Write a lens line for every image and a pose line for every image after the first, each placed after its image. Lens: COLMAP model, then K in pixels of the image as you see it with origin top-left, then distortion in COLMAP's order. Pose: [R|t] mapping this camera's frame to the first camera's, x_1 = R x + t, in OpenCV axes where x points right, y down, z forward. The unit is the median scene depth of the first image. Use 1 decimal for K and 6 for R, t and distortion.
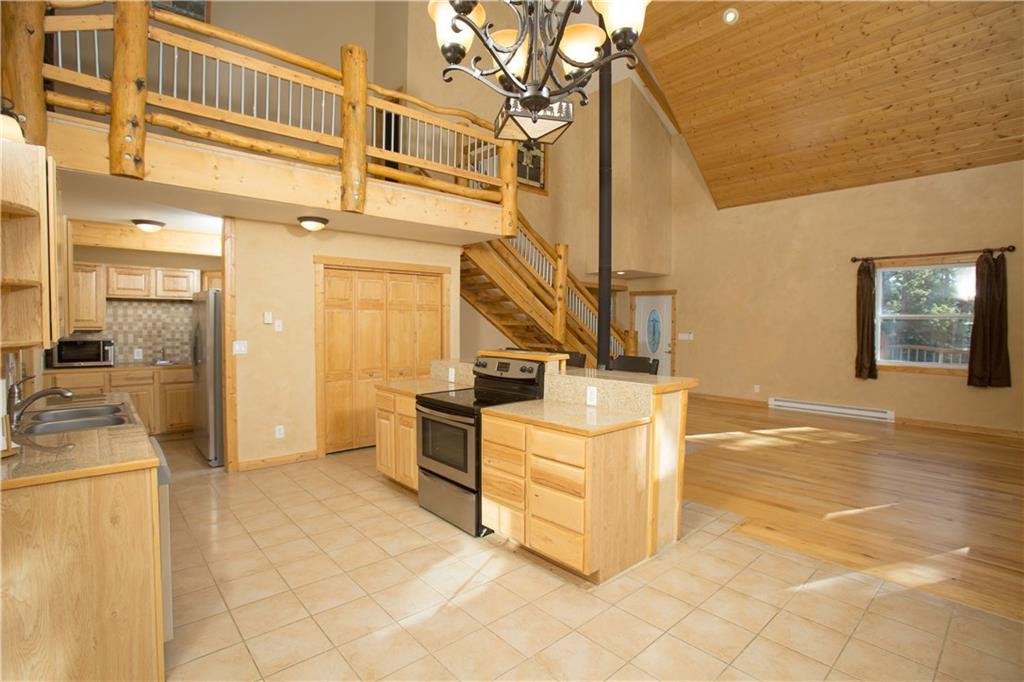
lens RADIAL K [[477.3, 0, 510.2], [0, 477.3, 337.8], [0, 0, 1]] dist [-0.070686, 0.021319]
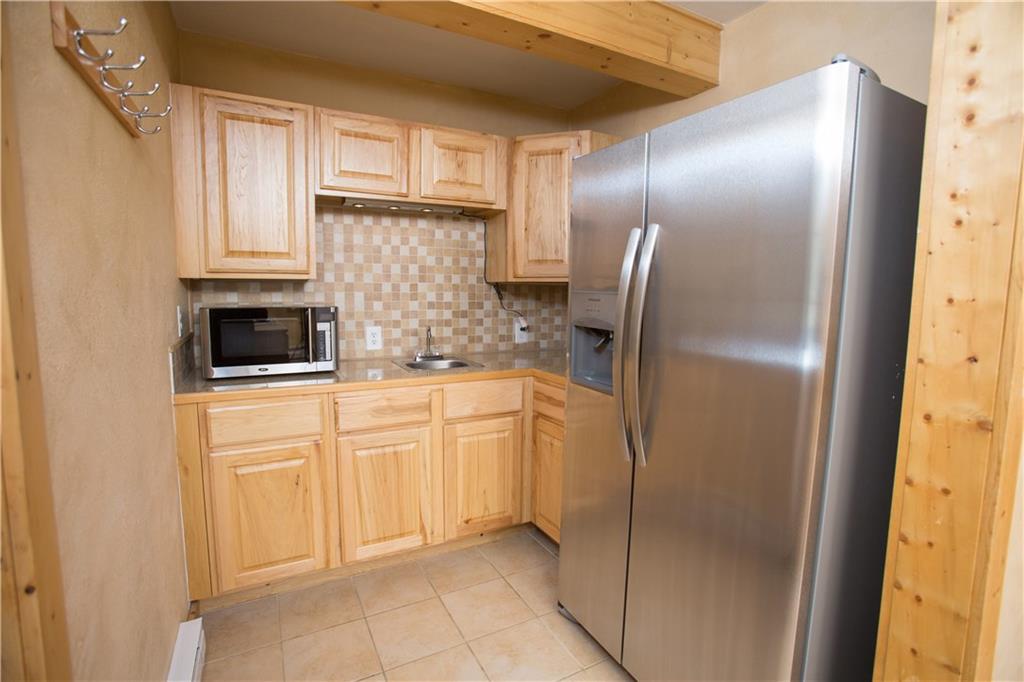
lens RADIAL K [[477.3, 0, 503.4], [0, 477.3, 341.8], [0, 0, 1]] dist [-0.070686, 0.021319]
pose [[0.969307, 0.030717, -0.243926, -0.566122], [-0.010673, 0.996486, 0.083075, 0.000195], [0.245621, -0.077922, 0.966229, 0.581632]]
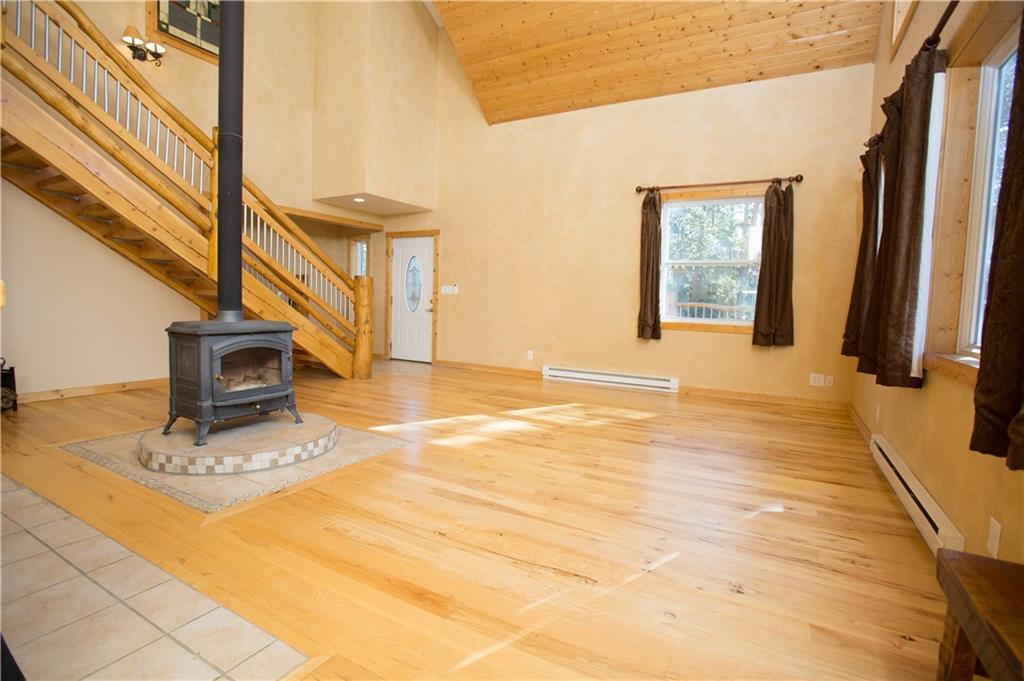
lens RADIAL K [[477.3, 0, 513.6], [0, 477.3, 341.2], [0, 0, 1]] dist [-0.070686, 0.021319]
pose [[0.942994, -0.010608, 0.332640, 0.332370], [-0.008199, 0.998448, 0.055082, 0.058688], [-0.332708, -0.054669, 0.941444, 0.360527]]
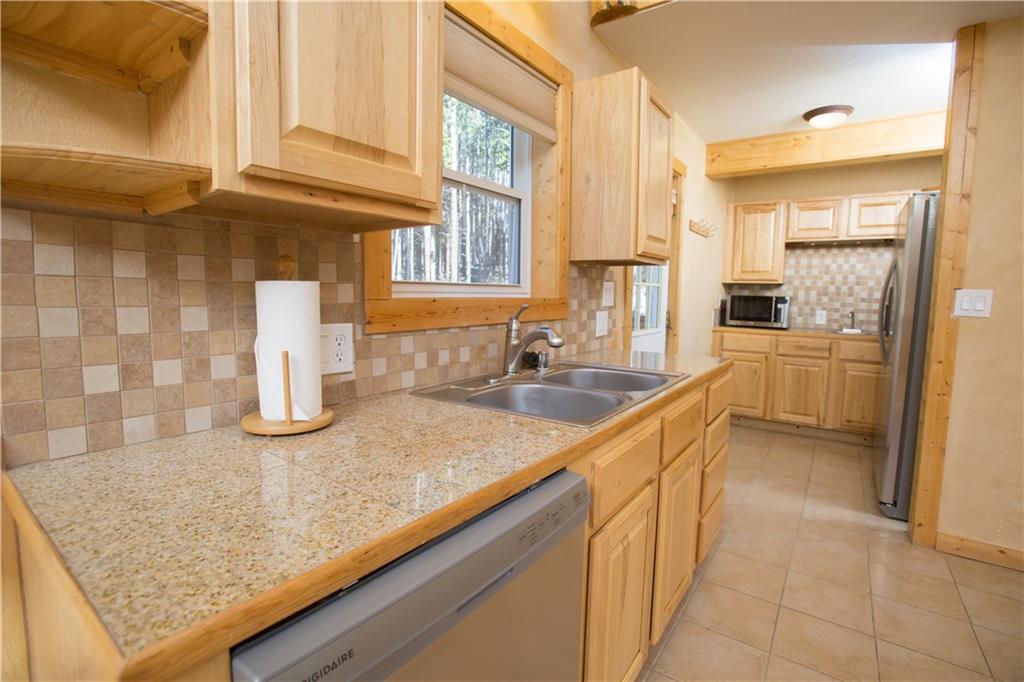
lens RADIAL K [[477.3, 0, 513.8], [0, 477.3, 337.3], [0, 0, 1]] dist [-0.070686, 0.021319]
pose [[0.216105, 0.084354, -0.972719, -0.169014], [-0.045713, 0.996043, 0.076220, 0.031642], [0.975299, 0.027994, 0.219106, 0.332214]]
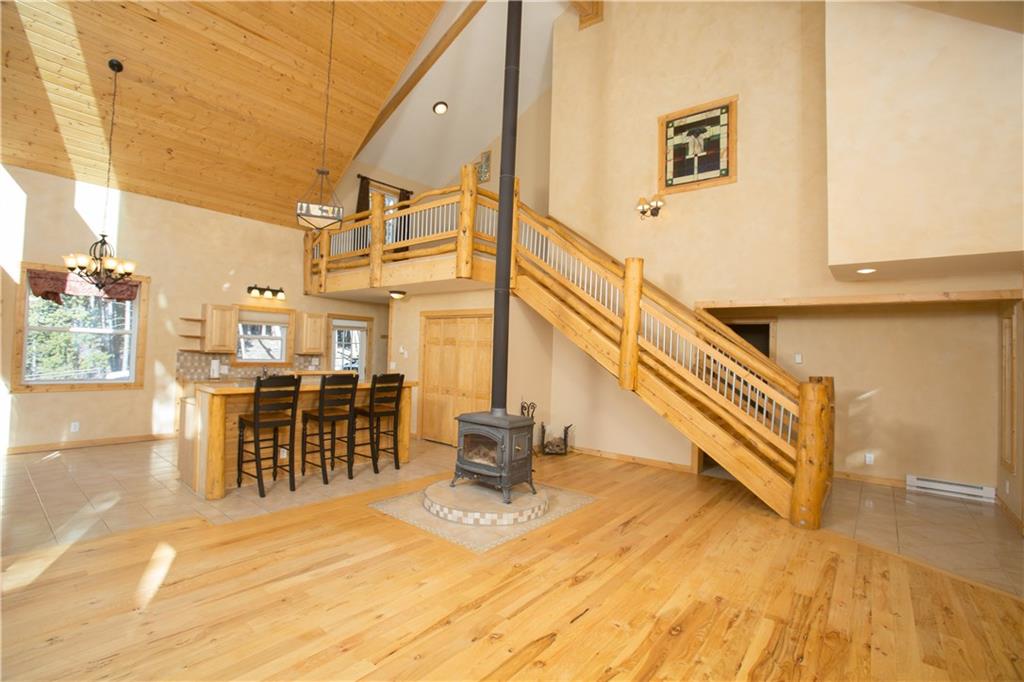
lens RADIAL K [[477.3, 0, 528.6], [0, 477.3, 337.5], [0, 0, 1]] dist [-0.070686, 0.021319]
pose [[0.171941, -0.032566, -0.984569, 1.031353], [-0.068277, 0.996656, -0.044889, -0.032441], [0.982738, 0.074941, 0.169143, 0.904319]]
